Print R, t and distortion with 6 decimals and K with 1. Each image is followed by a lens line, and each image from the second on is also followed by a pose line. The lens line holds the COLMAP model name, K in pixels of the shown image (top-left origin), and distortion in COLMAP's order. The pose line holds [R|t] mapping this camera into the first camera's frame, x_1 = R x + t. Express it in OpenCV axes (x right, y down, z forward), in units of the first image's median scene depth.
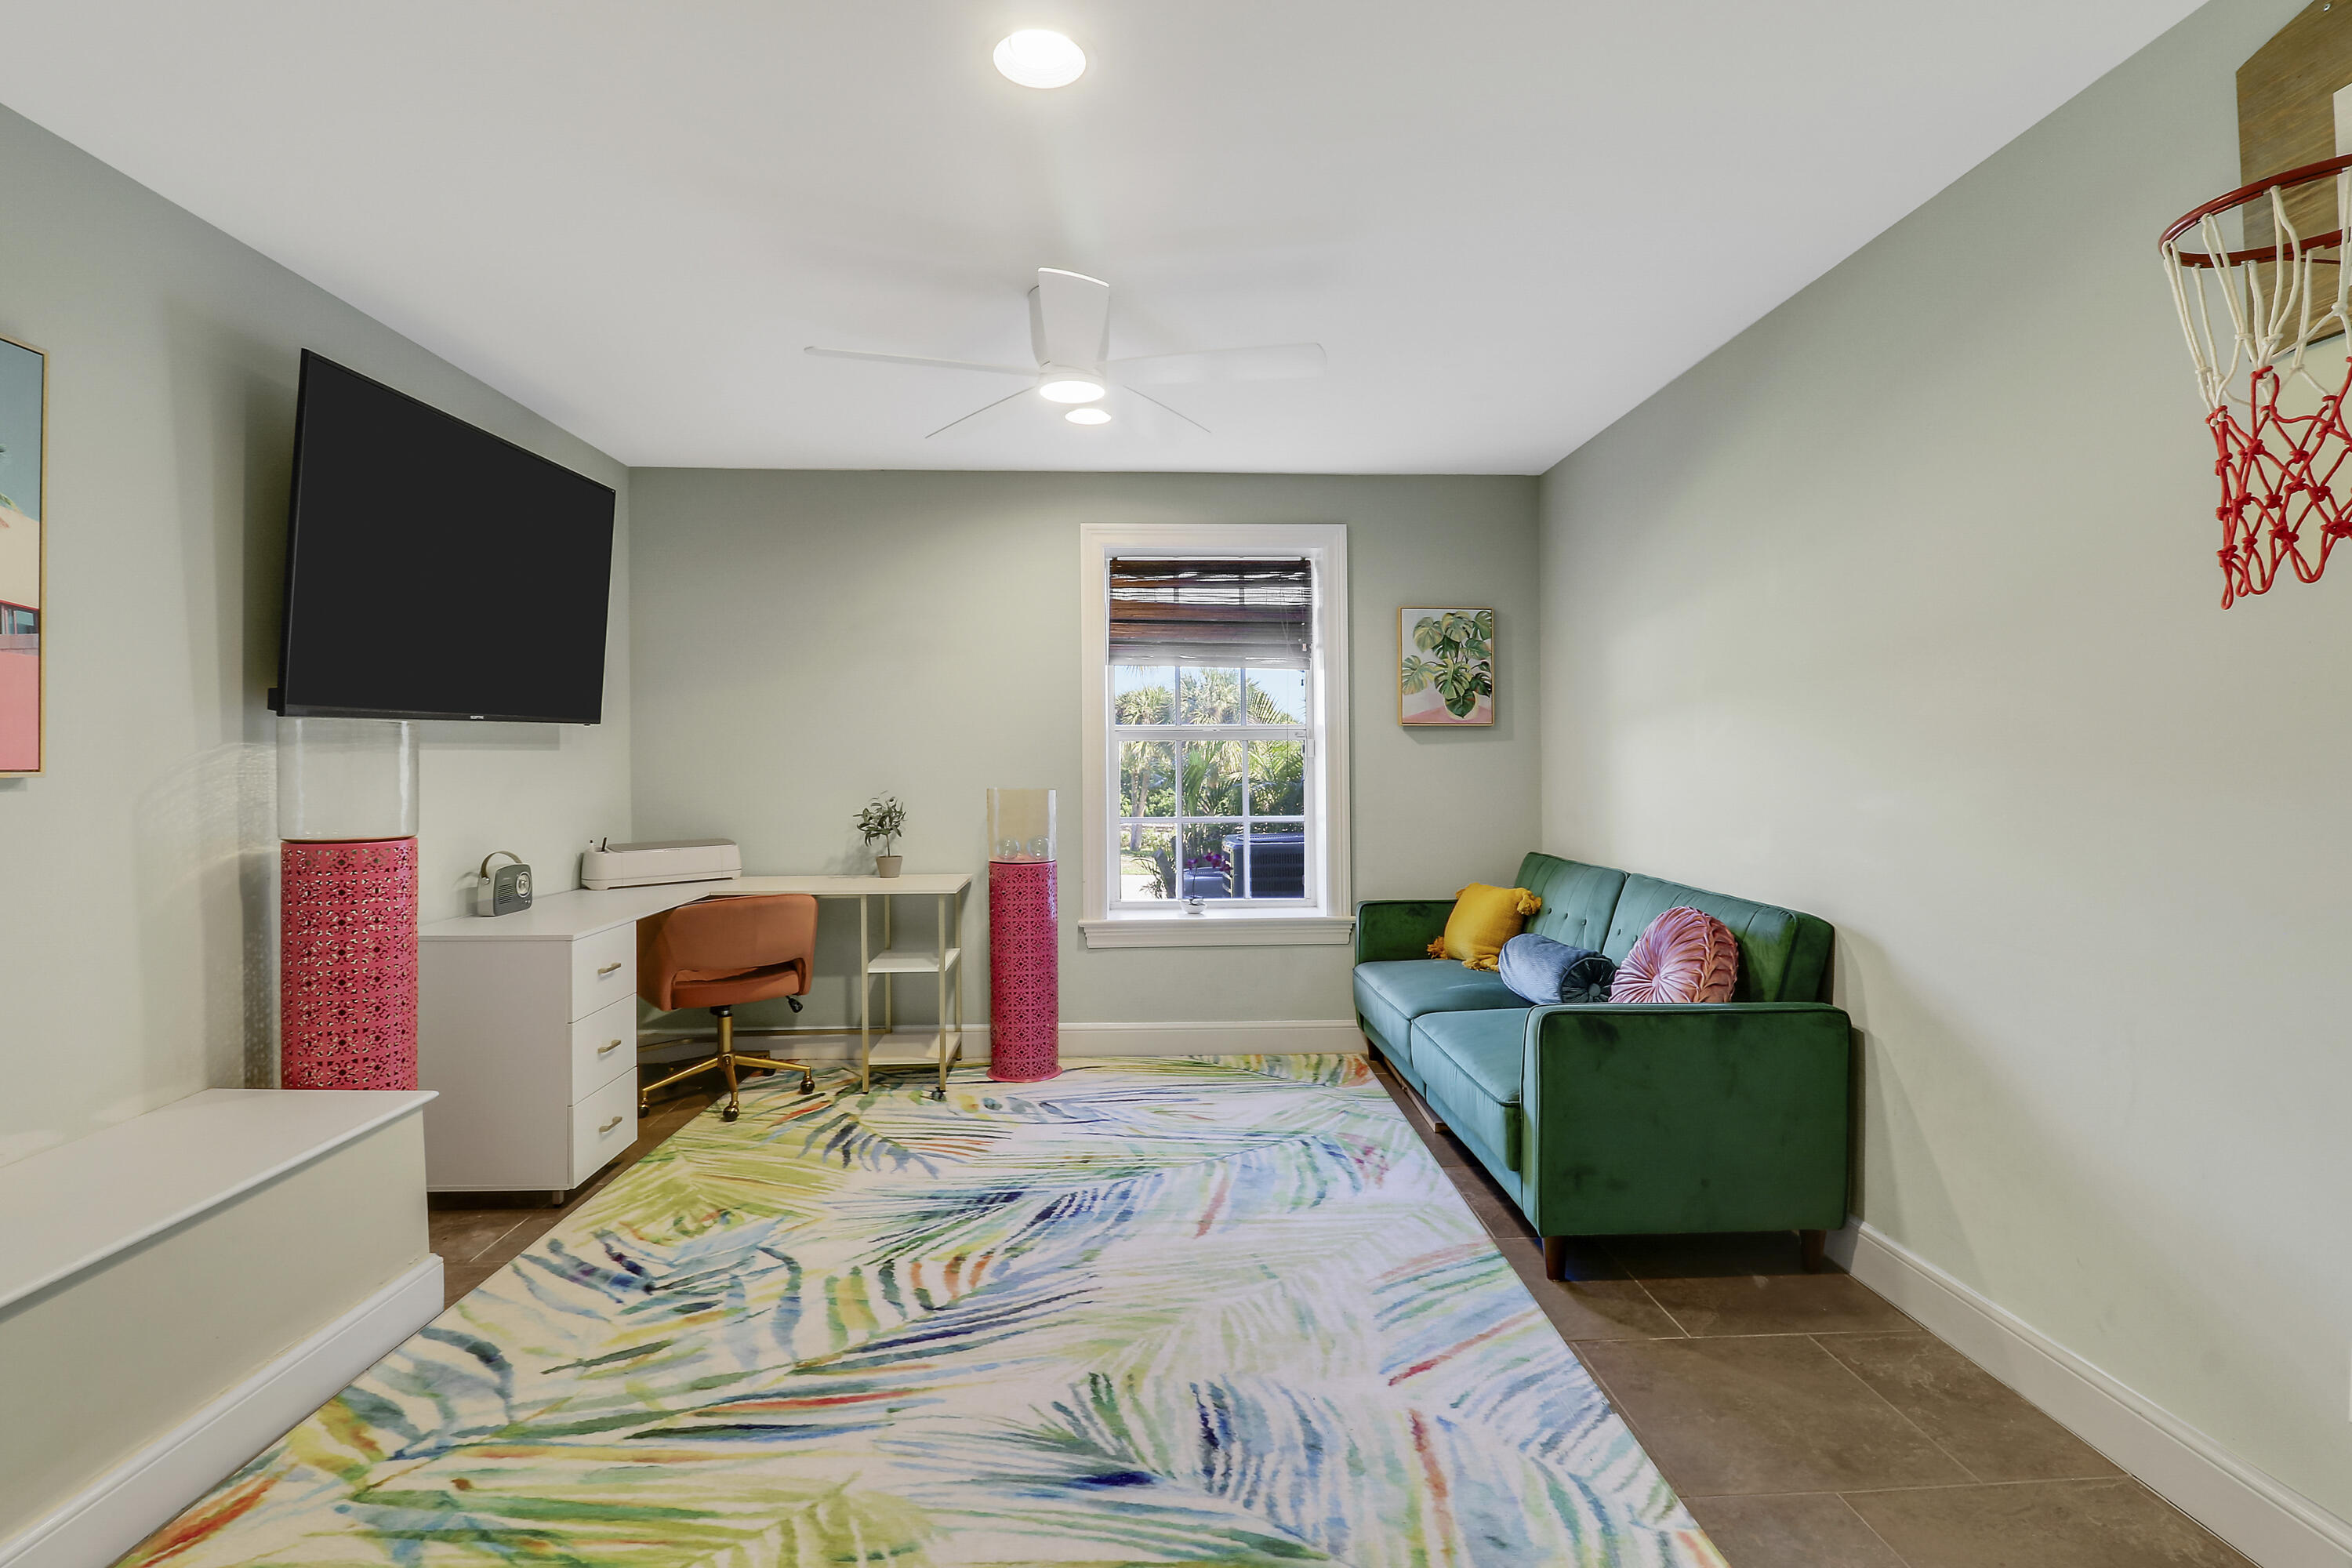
lens RADIAL K [[1084.2, 0, 1178.4], [0, 1084.2, 760.9], [0, 0, 1]] dist [0.002514, -0.015100]
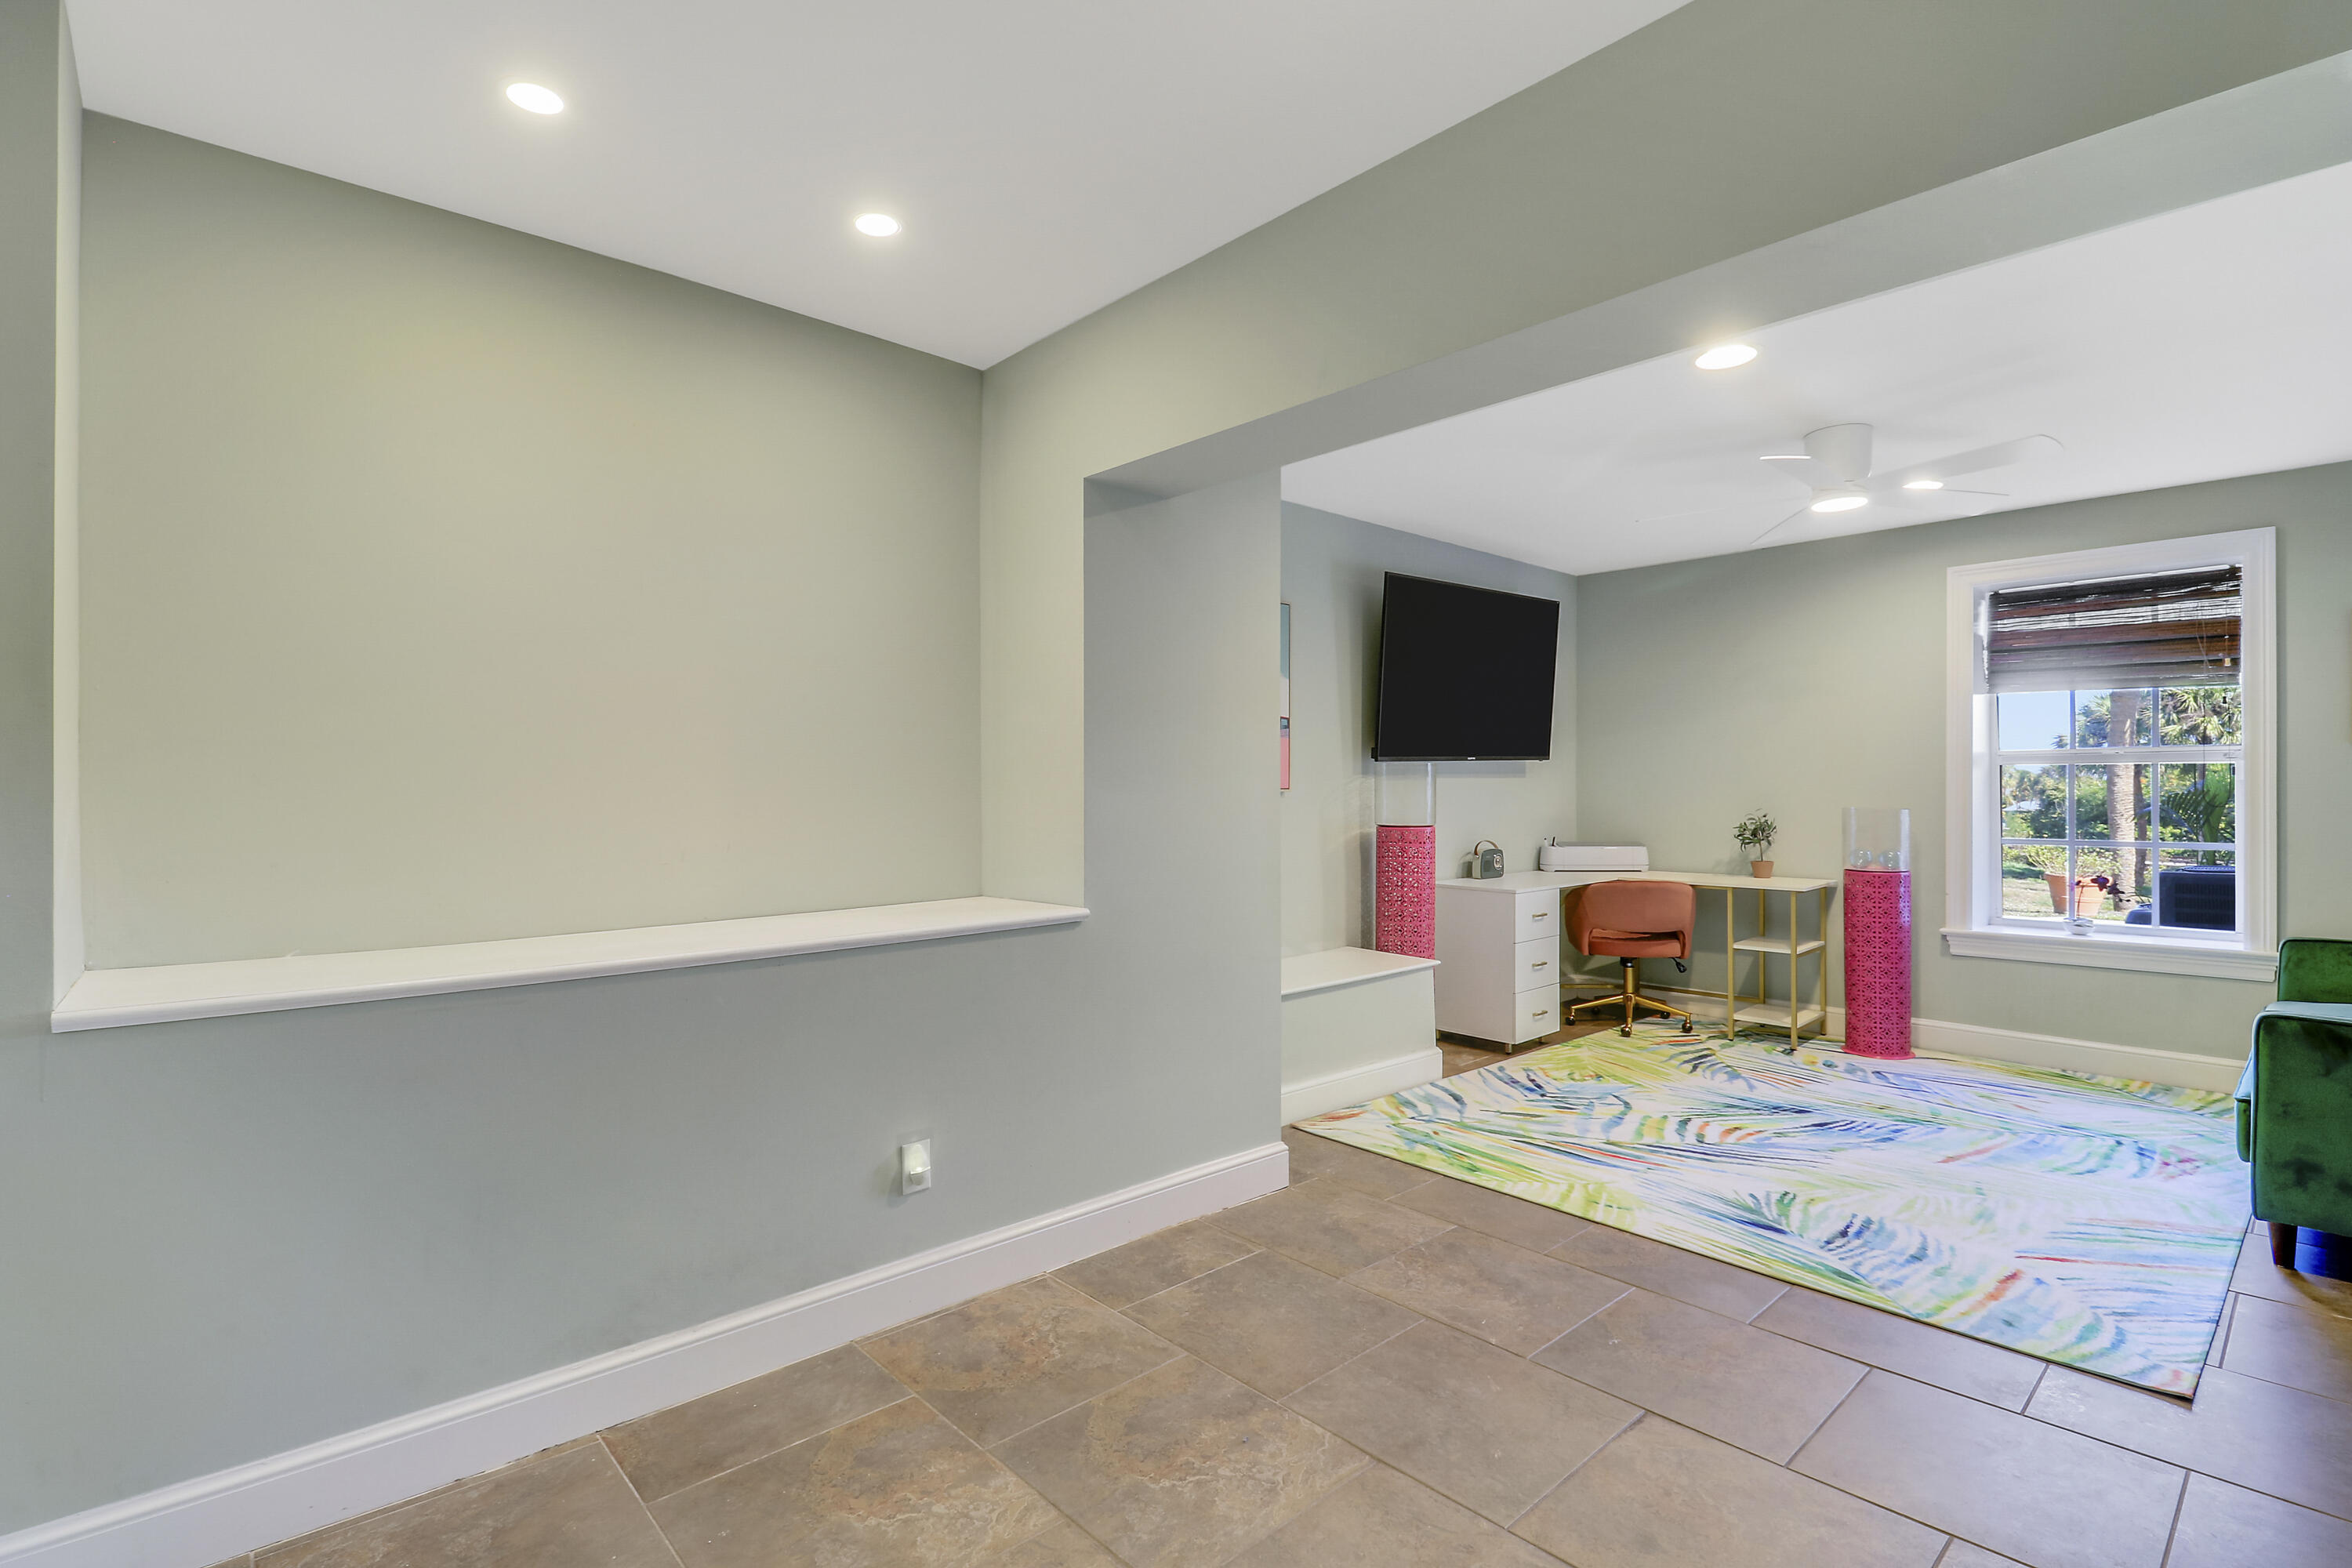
lens RADIAL K [[1102.2, 0, 1215.1], [0, 1102.2, 792.7], [0, 0, 1]] dist [-0.000564, -0.000219]
pose [[0.652099, 0.004999, -0.758117, 0.448320], [-0.000053, 0.999979, 0.006548, 0.001843], [0.758134, -0.004230, 0.652085, -0.477608]]
